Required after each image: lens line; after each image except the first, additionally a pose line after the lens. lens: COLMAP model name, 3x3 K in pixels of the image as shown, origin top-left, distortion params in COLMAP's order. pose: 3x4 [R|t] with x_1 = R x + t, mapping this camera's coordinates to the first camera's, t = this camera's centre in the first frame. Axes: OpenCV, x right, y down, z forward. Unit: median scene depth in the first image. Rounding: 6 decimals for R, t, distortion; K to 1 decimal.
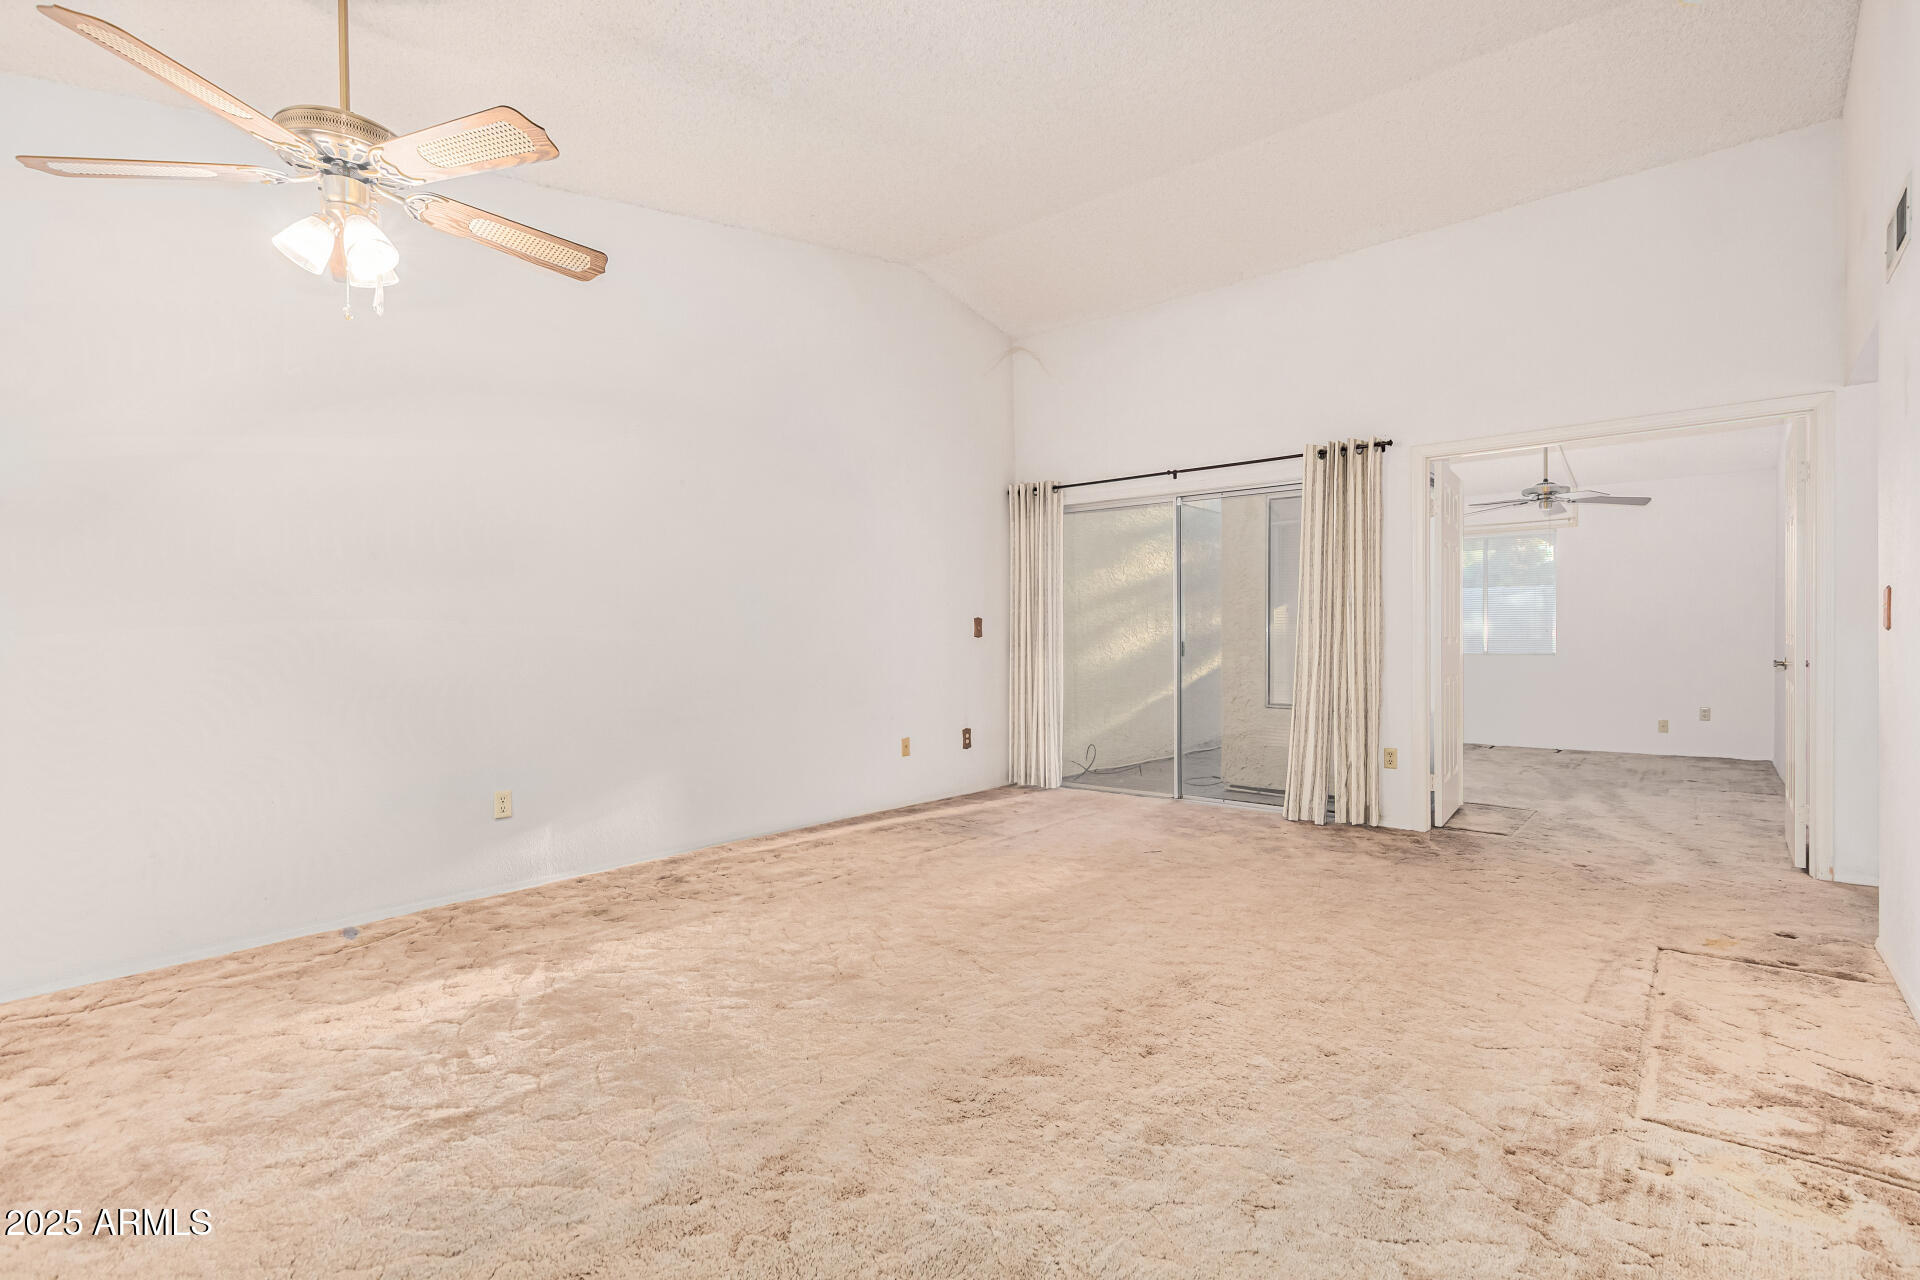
lens RADIAL K [[894.6, 0, 960.0], [0, 894.6, 640.0], [0, 0, 1]] dist [0.013884, 0.000377]
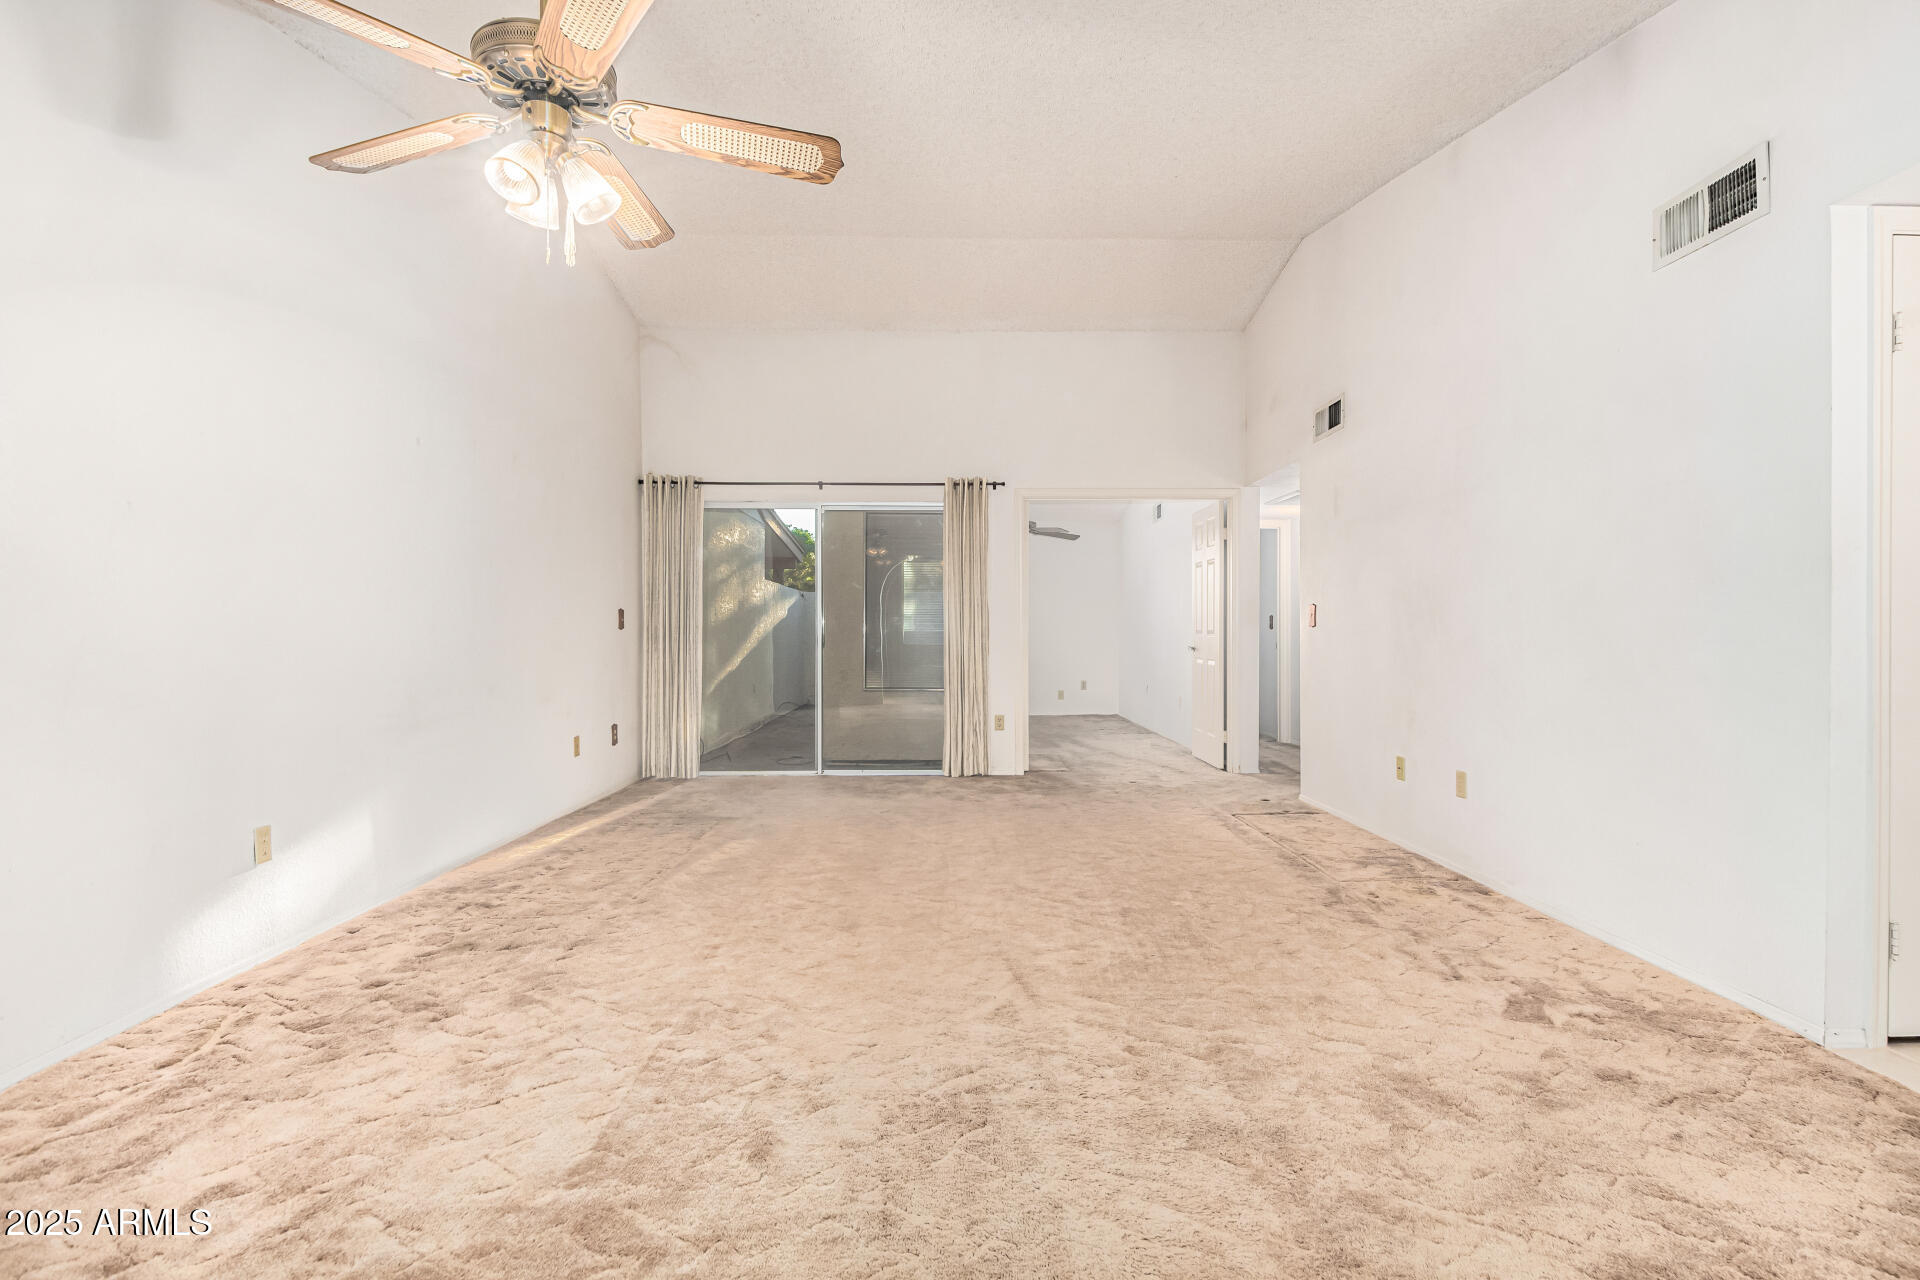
lens RADIAL K [[900.8, 0, 960.0], [0, 900.8, 640.0], [0, 0, 1]] dist [0.000738, 0.000606]
pose [[0.761134, -0.002564, 0.648590, -0.411331], [-0.001306, 0.999984, 0.005486, 0.003102], [-0.648594, -0.005022, 0.761118, 0.027597]]
